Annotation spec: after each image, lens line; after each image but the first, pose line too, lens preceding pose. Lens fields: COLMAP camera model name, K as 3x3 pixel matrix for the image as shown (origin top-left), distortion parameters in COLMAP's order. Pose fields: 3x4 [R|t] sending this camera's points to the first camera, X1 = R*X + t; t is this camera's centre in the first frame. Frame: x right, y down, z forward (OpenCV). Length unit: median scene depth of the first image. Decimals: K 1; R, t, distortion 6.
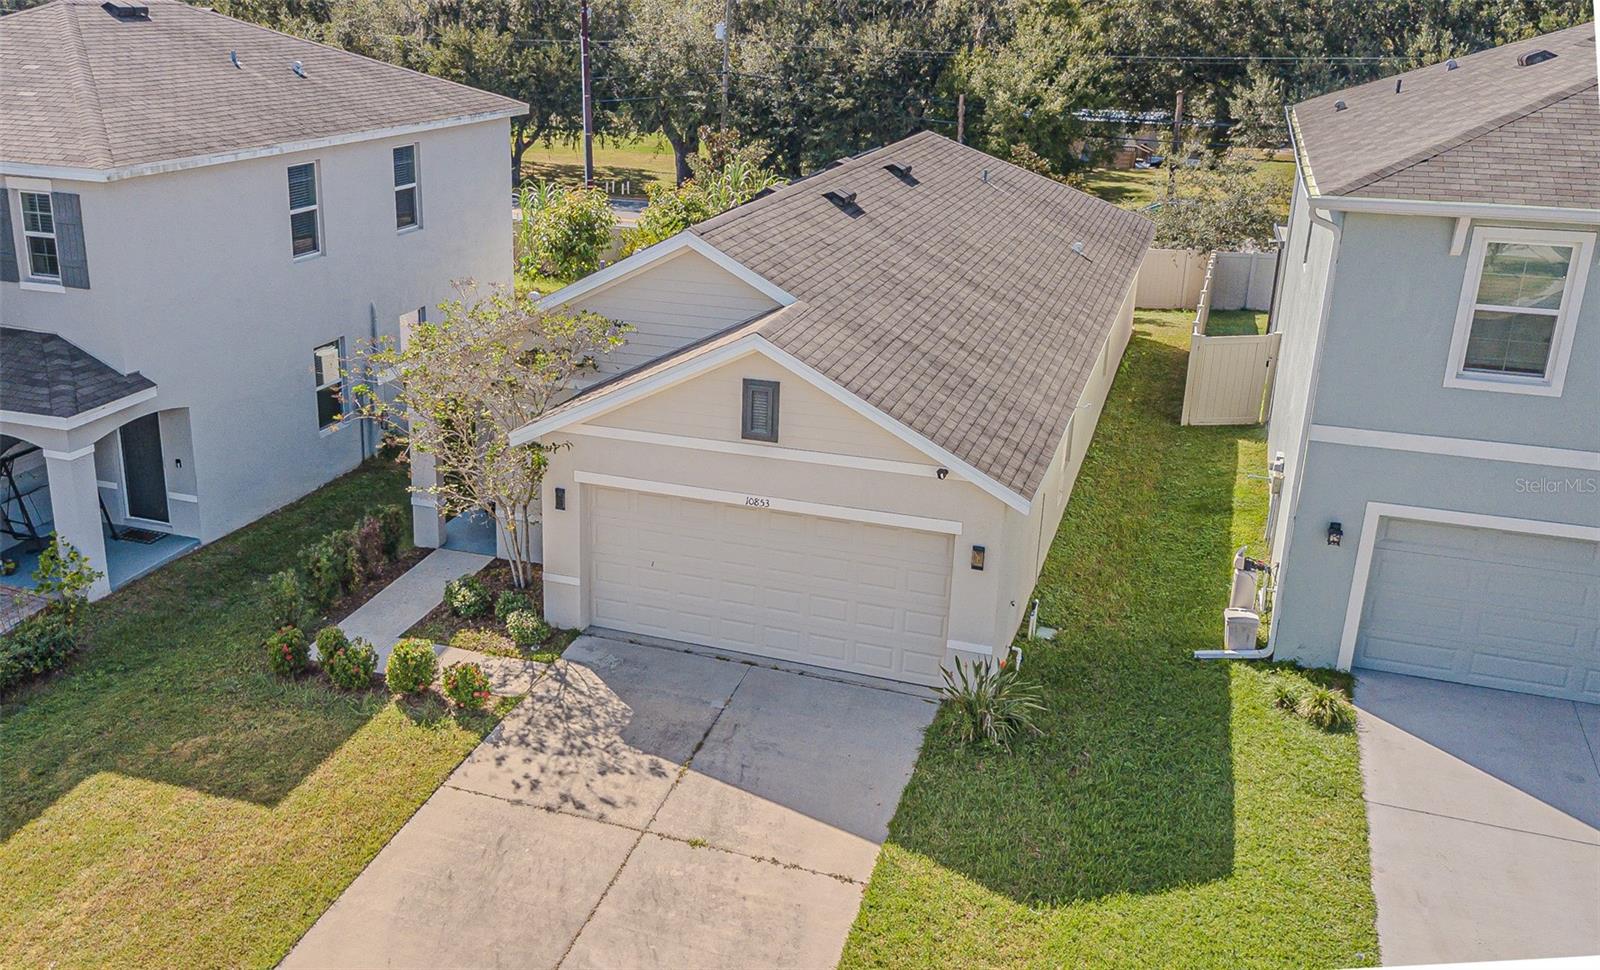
lens RADIAL K [[1430.2, 0, 669.6], [0, 1430.2, 479.5], [0, 0, 1]] dist [0.002040, 0.019150]
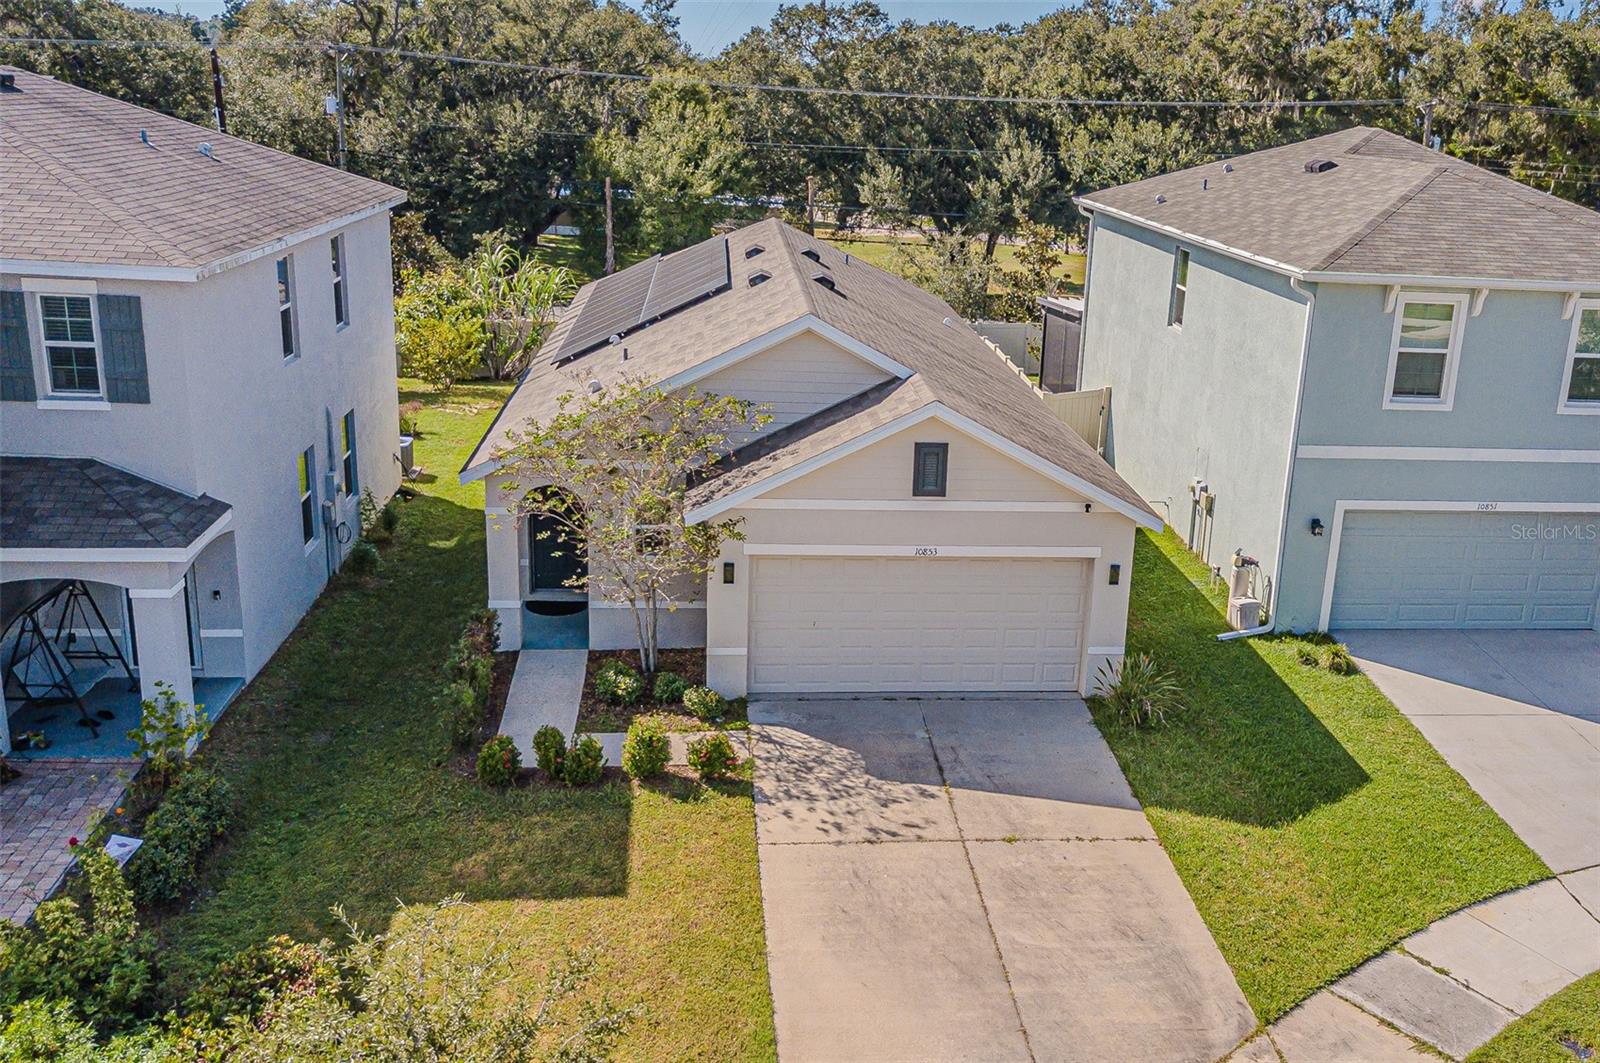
lens RADIAL K [[1490.8, 0, 937.2], [0, 1490.8, 532.1], [0, 0, 1]] dist [-0.007866, 0.058842]
pose [[0.872845, -0.102977, 0.477009, -0.470459], [0.115478, 0.993305, 0.003130, -0.002179], [-0.474138, 0.052352, 0.878893, -0.032679]]
